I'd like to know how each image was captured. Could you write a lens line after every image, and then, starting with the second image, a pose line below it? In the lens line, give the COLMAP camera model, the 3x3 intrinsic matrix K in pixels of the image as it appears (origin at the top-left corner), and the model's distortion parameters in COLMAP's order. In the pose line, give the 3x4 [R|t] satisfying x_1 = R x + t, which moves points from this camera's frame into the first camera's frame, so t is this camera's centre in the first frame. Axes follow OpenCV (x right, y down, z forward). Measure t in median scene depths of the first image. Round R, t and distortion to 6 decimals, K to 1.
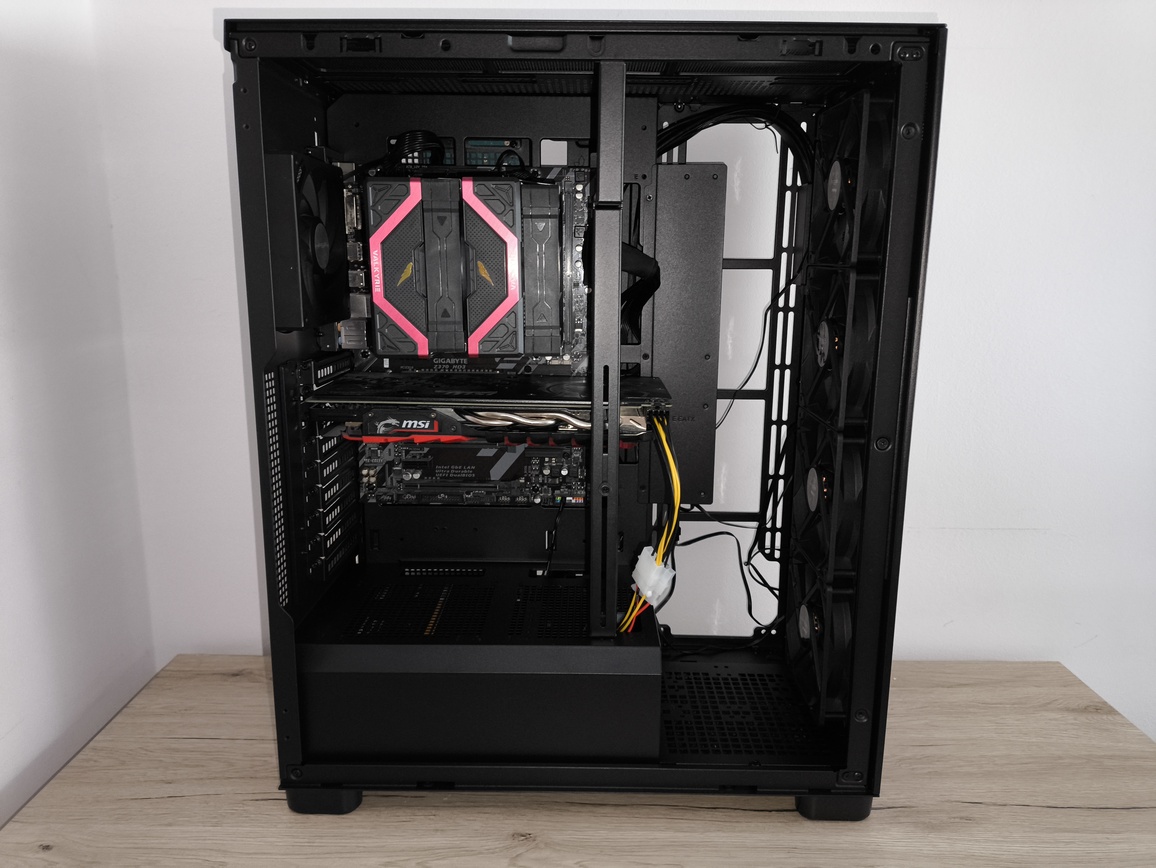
lens RADIAL K [[849.1, 0, 578.0], [0, 849.1, 434.0], [0, 0, 1]] dist [0.052265, -0.001736]
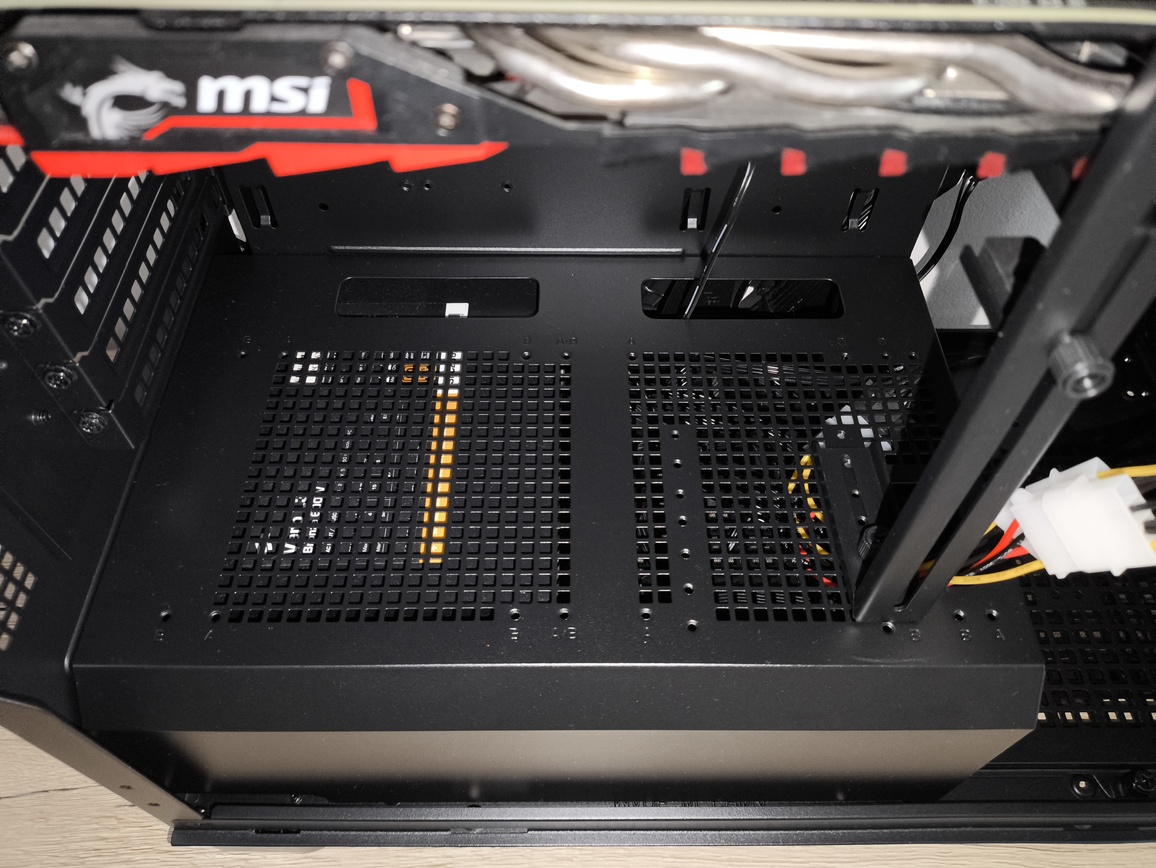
lens RADIAL K [[866.0, 0, 573.8], [0, 866.0, 446.6], [0, 0, 1]] dist [0.007109, -0.005837]
pose [[0.999960, -0.007563, 0.004689, -0.094507], [0.002261, 0.725563, 0.688152, -0.078281], [-0.008607, -0.688115, 0.725551, 0.641419]]
